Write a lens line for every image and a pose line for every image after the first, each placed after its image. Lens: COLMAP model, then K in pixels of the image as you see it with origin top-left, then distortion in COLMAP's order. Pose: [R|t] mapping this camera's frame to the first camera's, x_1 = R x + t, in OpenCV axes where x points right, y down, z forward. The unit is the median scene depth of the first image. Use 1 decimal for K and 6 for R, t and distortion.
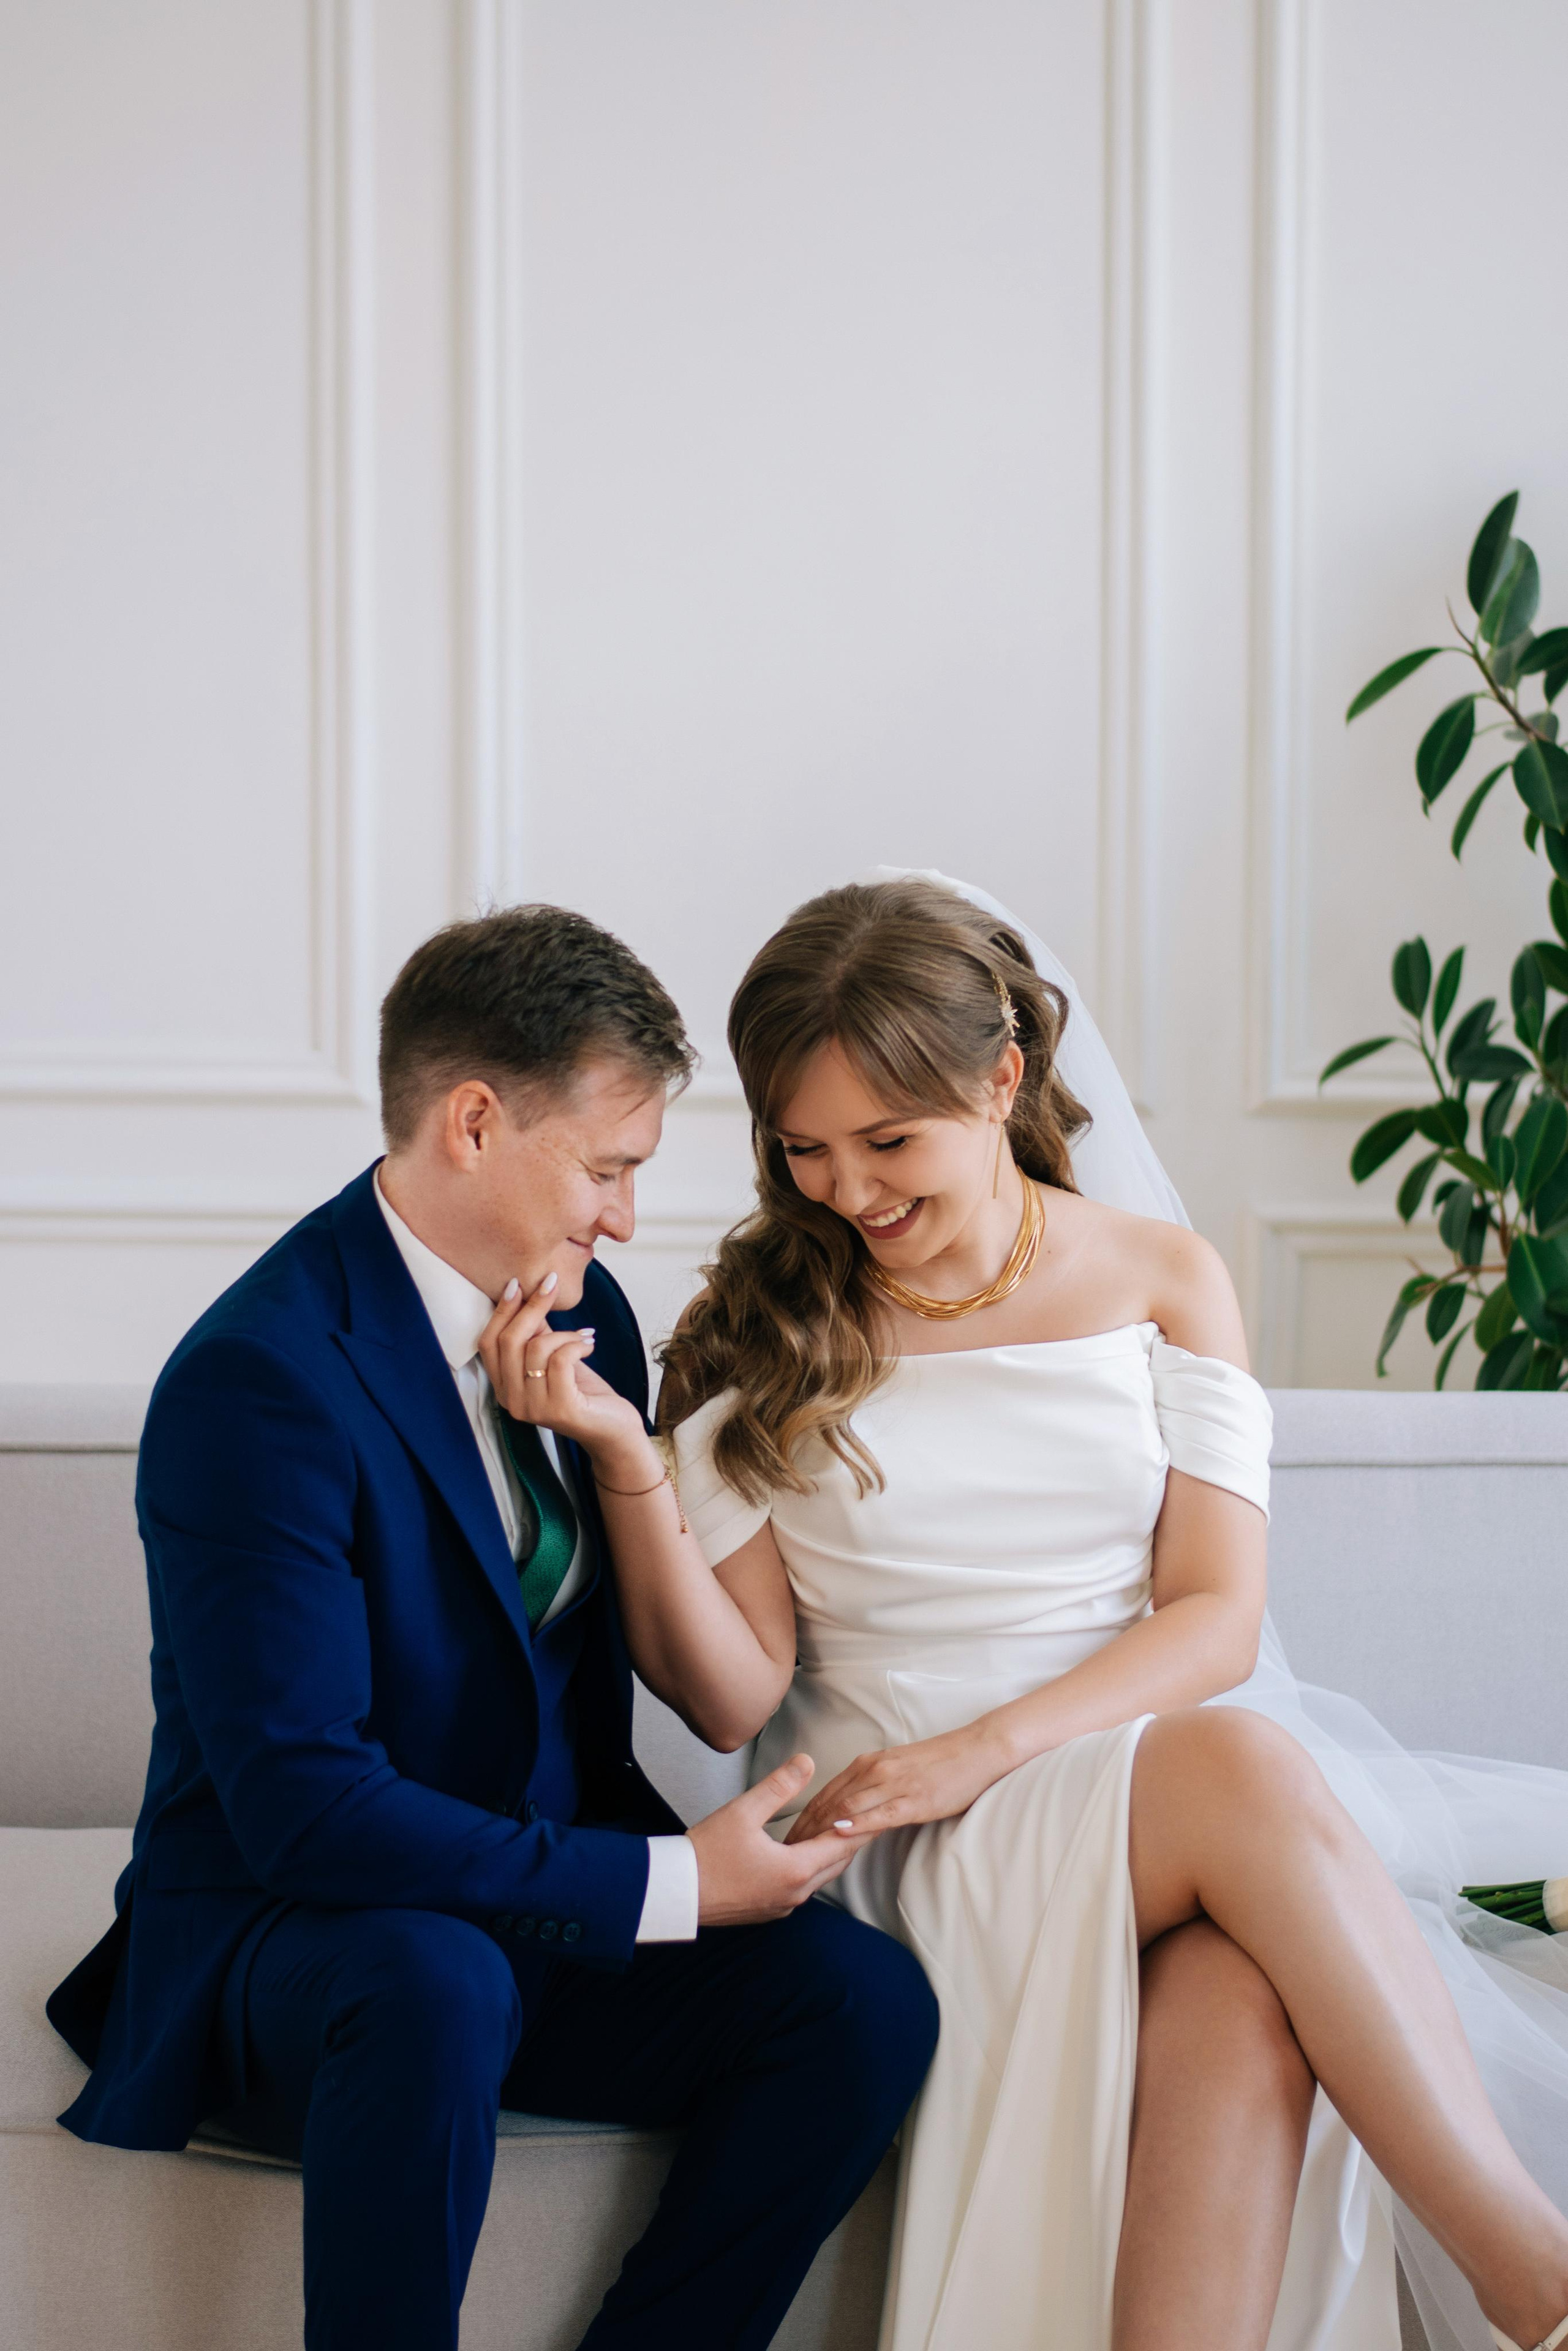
lens RADIAL K [[5024.6, 0, 781.3], [0, 5024.6, 1322.5], [0, 0, 1]] dist [-0.054437, -0.186240]
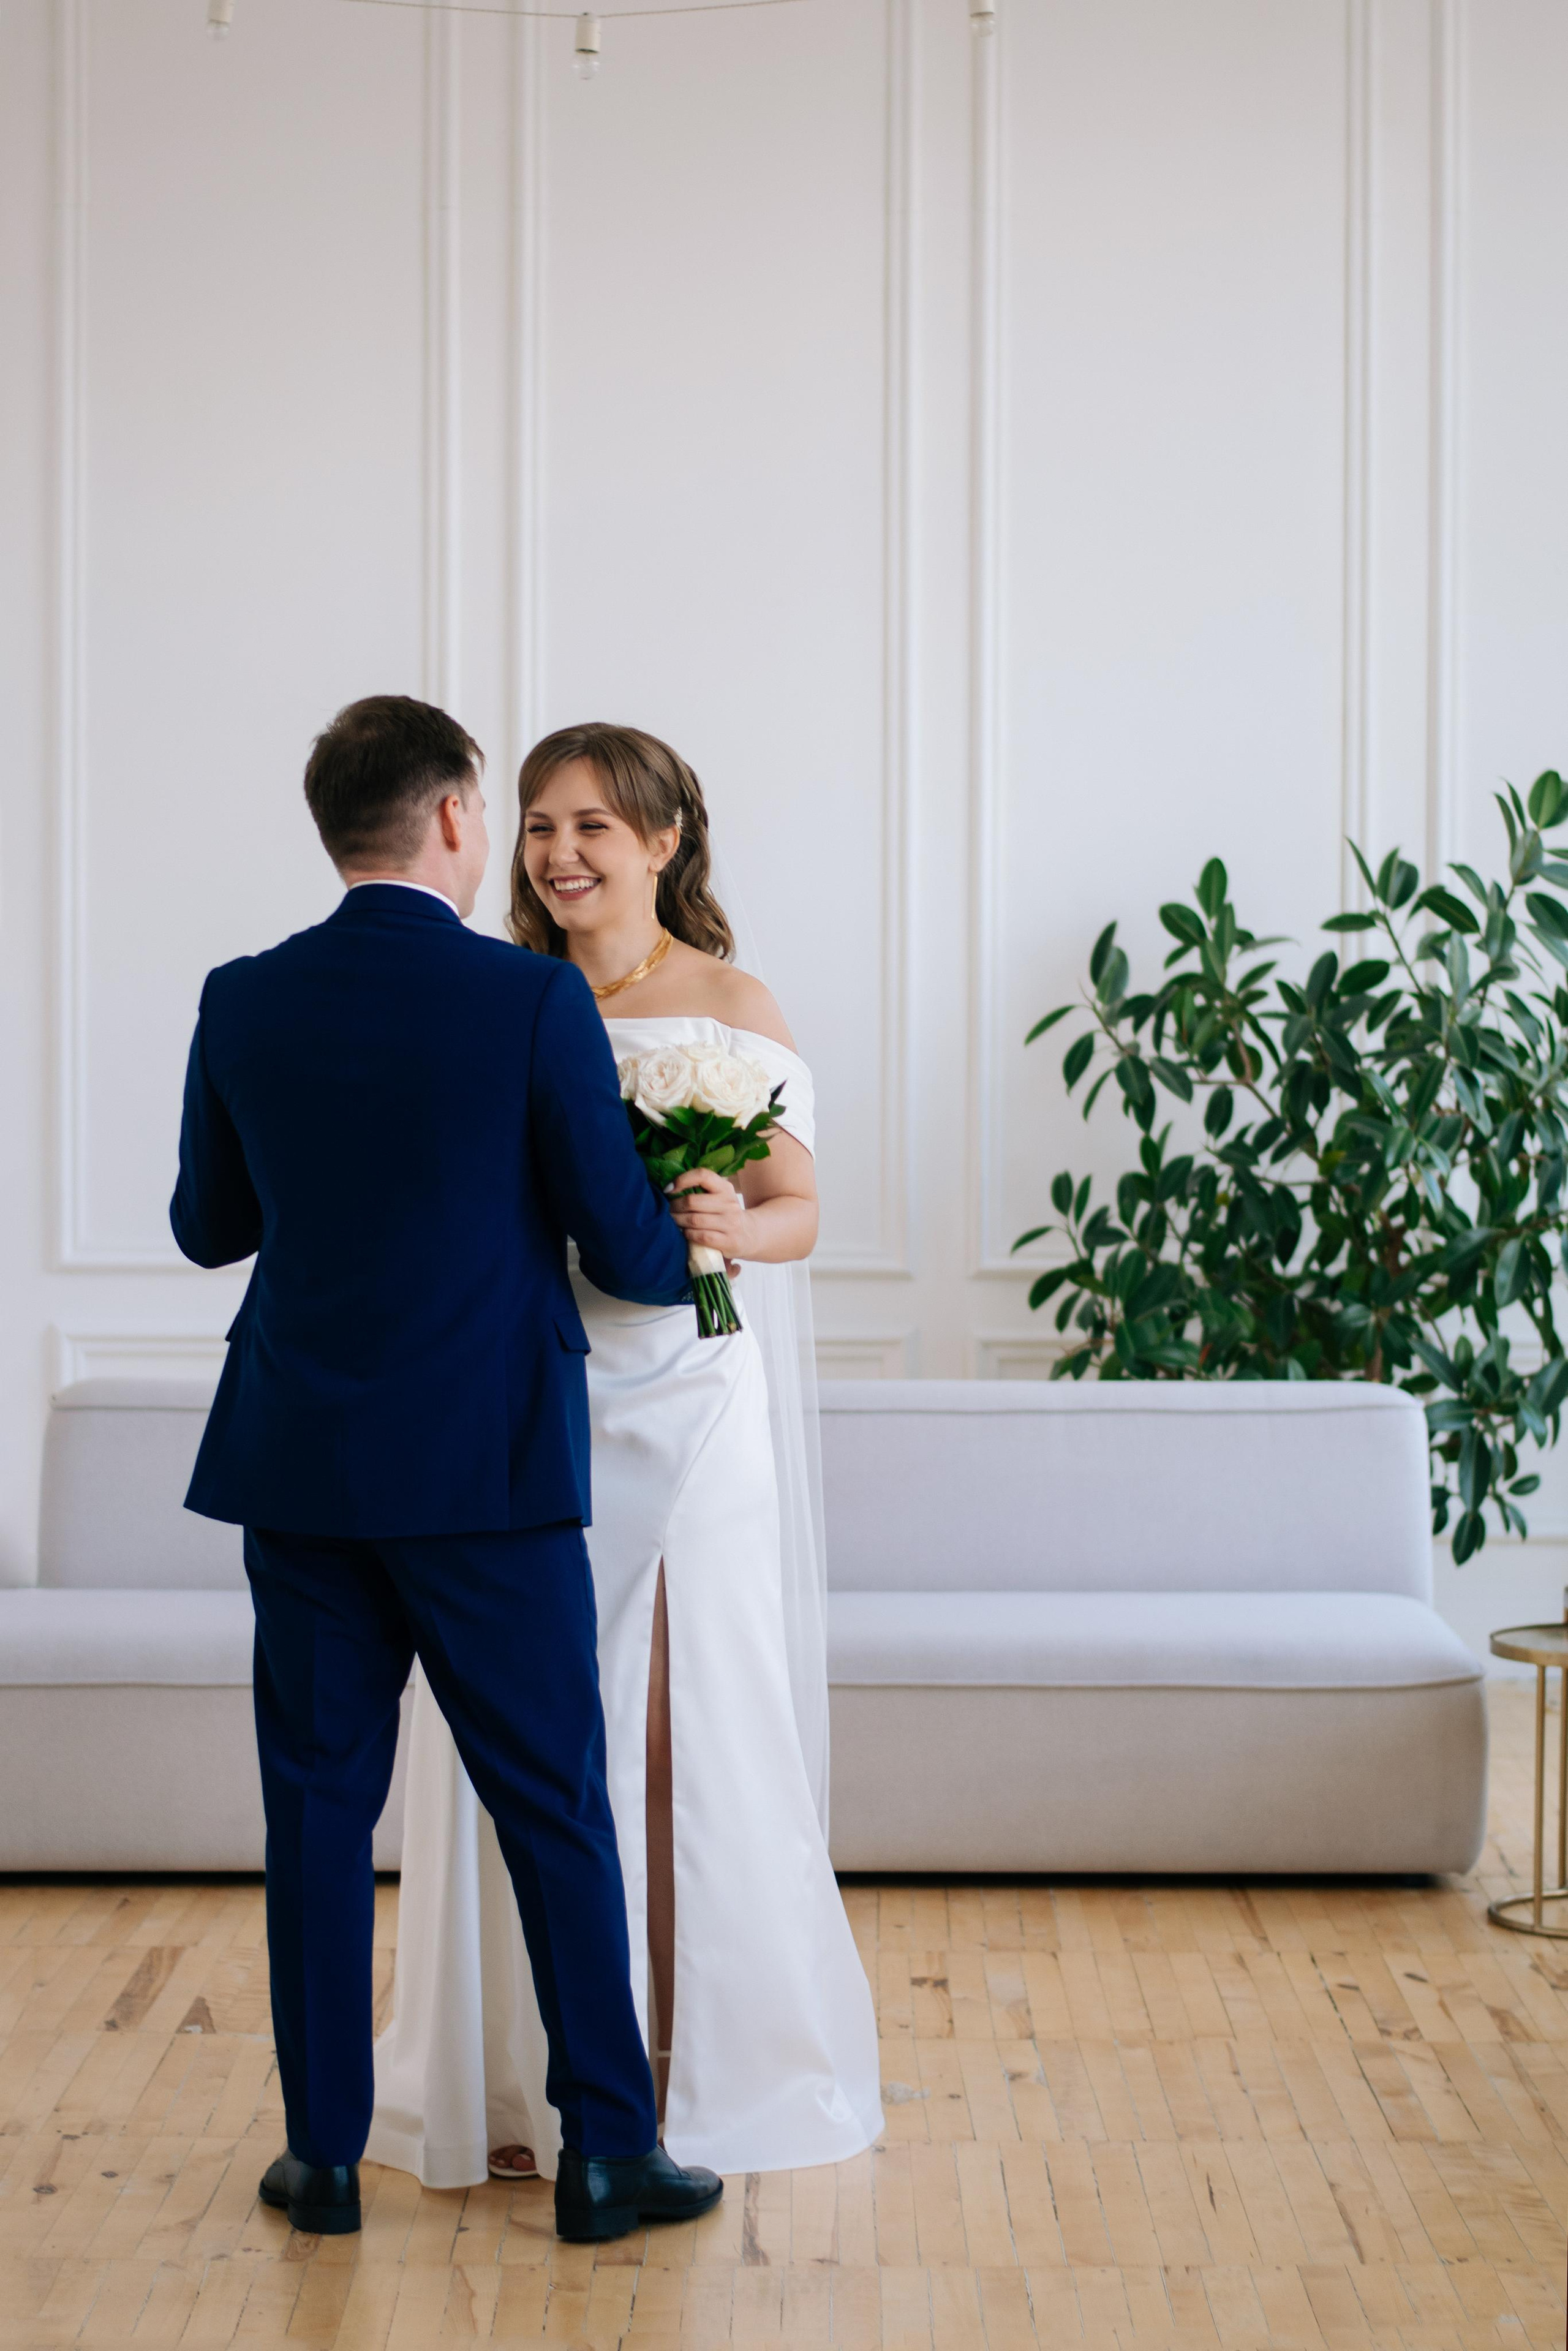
lens RADIAL K [[5339.8, 0, 935.5], [0, 5339.8, 1281.6], [0, 0, 1]] dist [-0.017536, 0.058629]
pose [[0.995159, 0.002263, 0.098251, -0.111664], [0.007371, 0.995201, -0.097577, 0.156471], [-0.098000, 0.097829, 0.990366, -0.922532]]
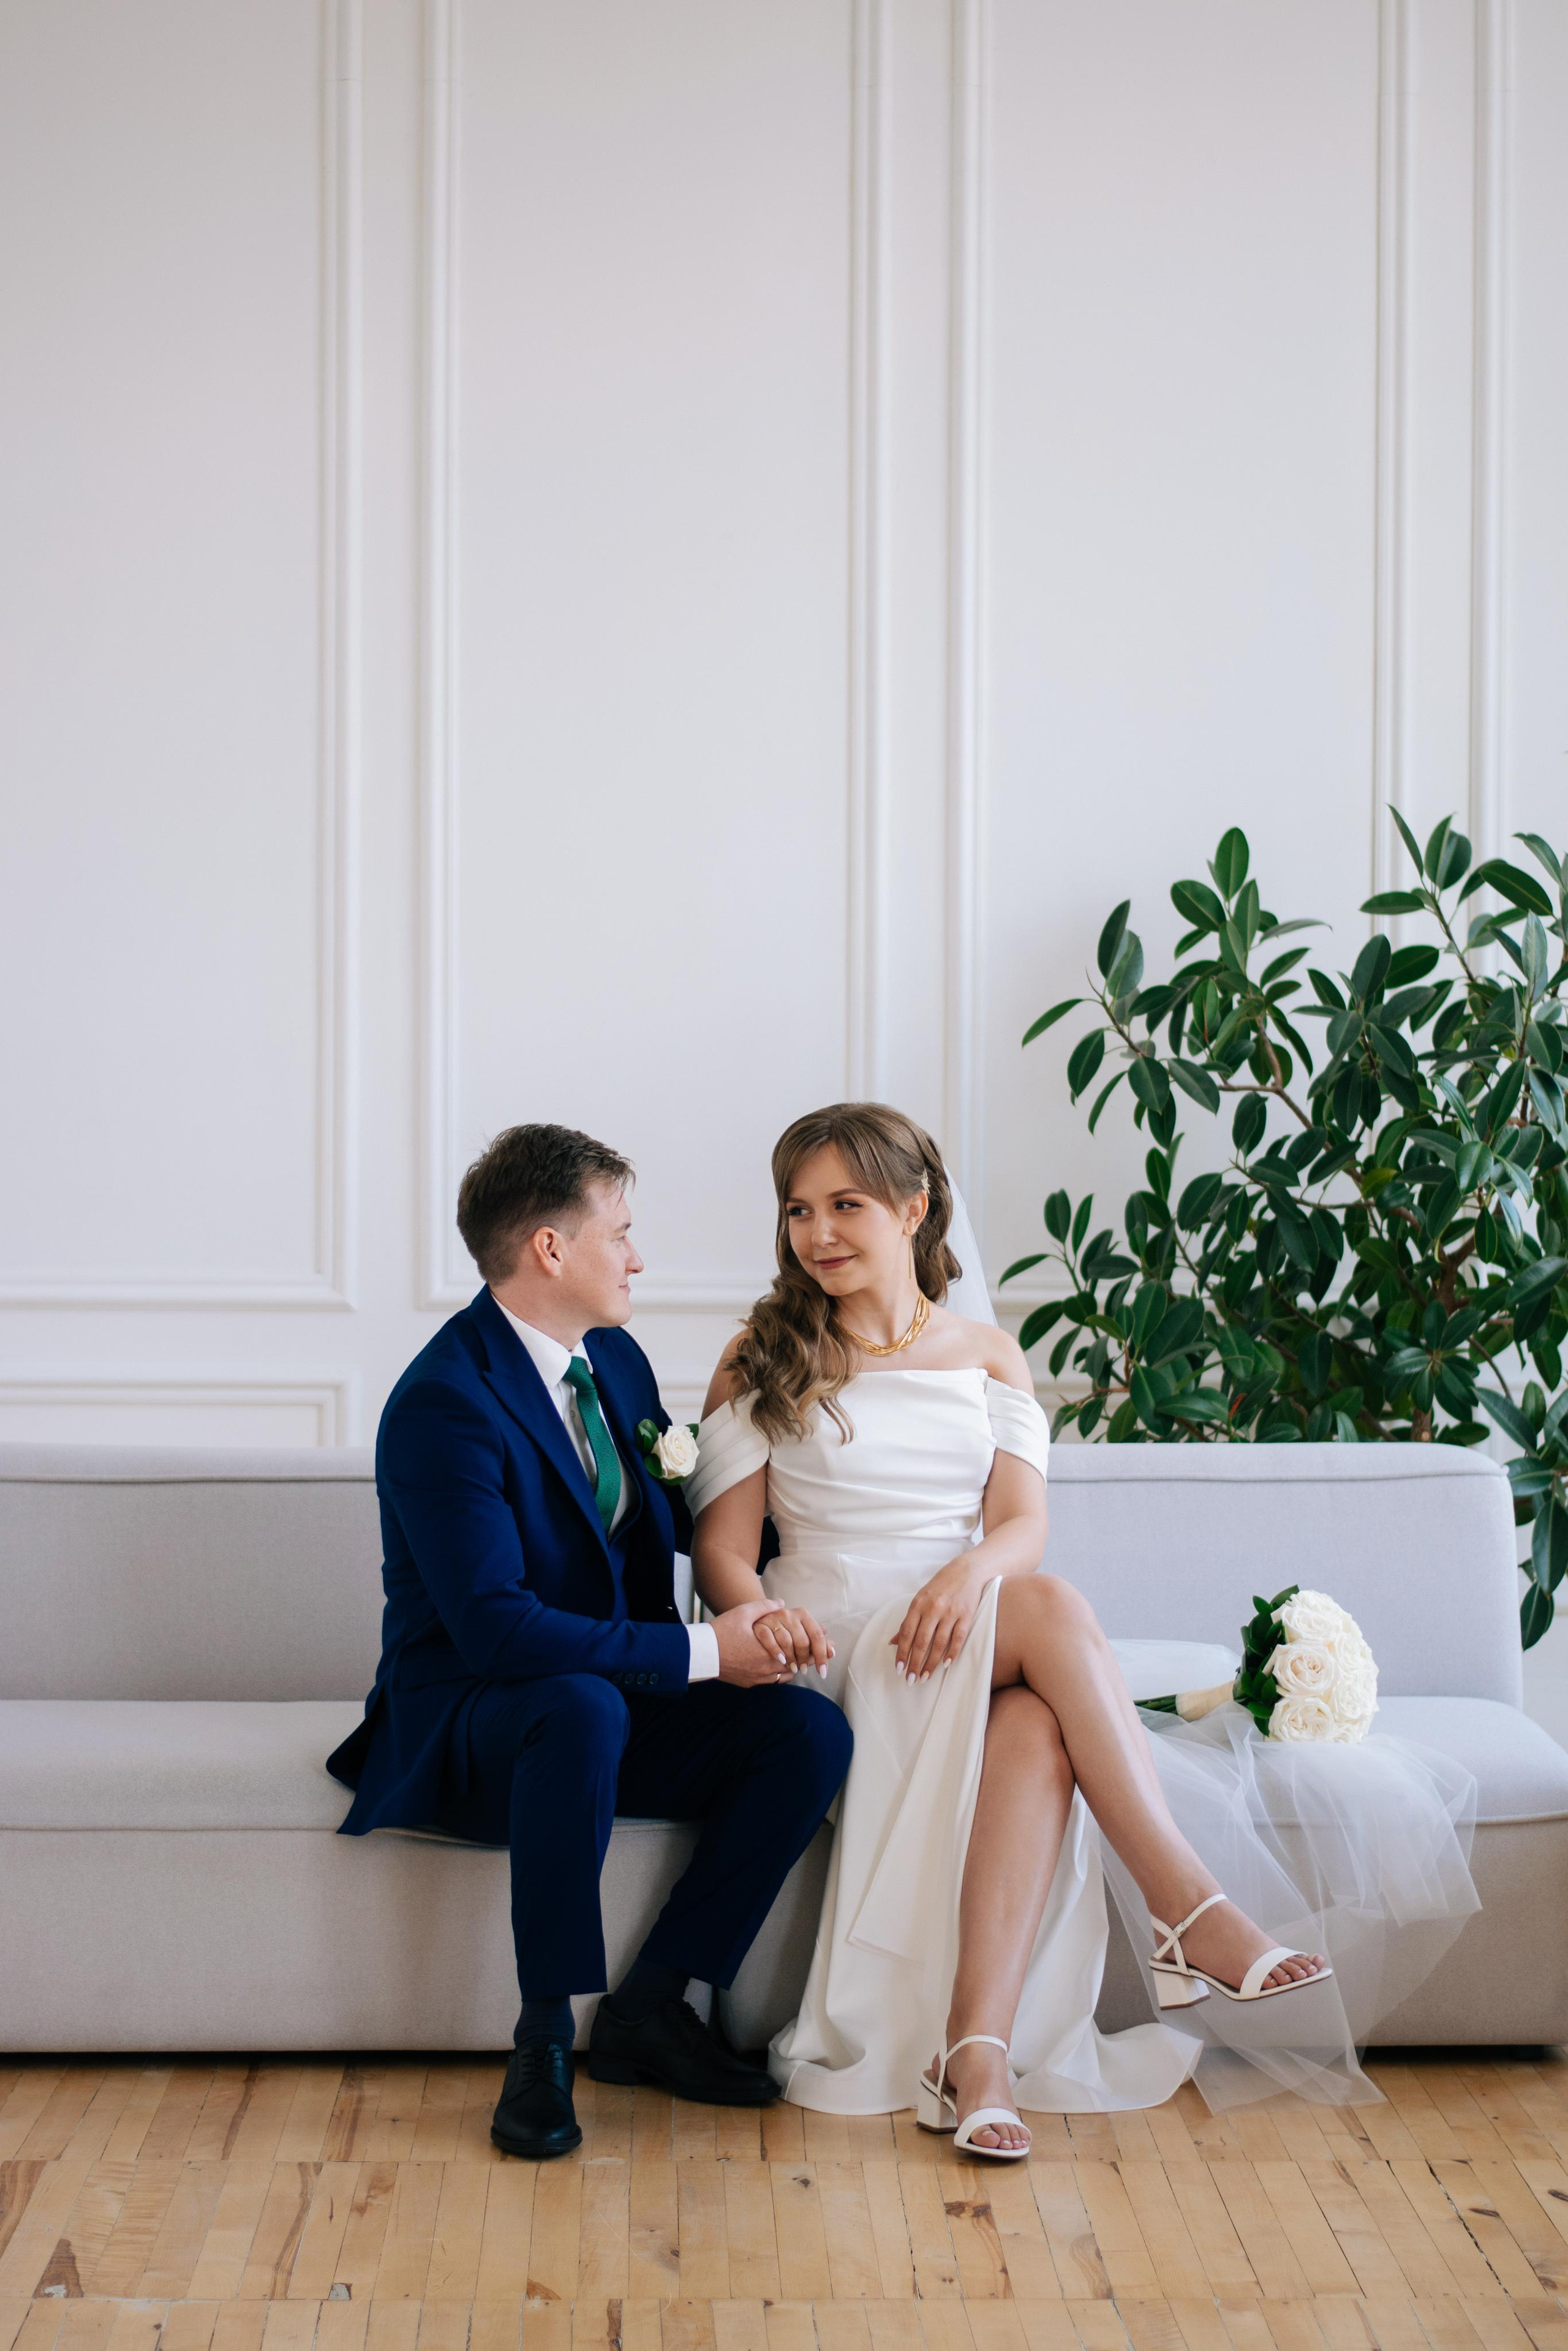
lens RADIAL K [[5024.6, 0, 781.3], [0, 5024.6, 1322.5], [0, 0, 1]] dist [-0.054437, -0.186240]
pose [[0.994701, 0.000806, 0.102804, -0.124892], [0.008083, 0.996260, -0.086023, 0.102053], [-0.102489, 0.086398, 0.990975, -0.548287]]
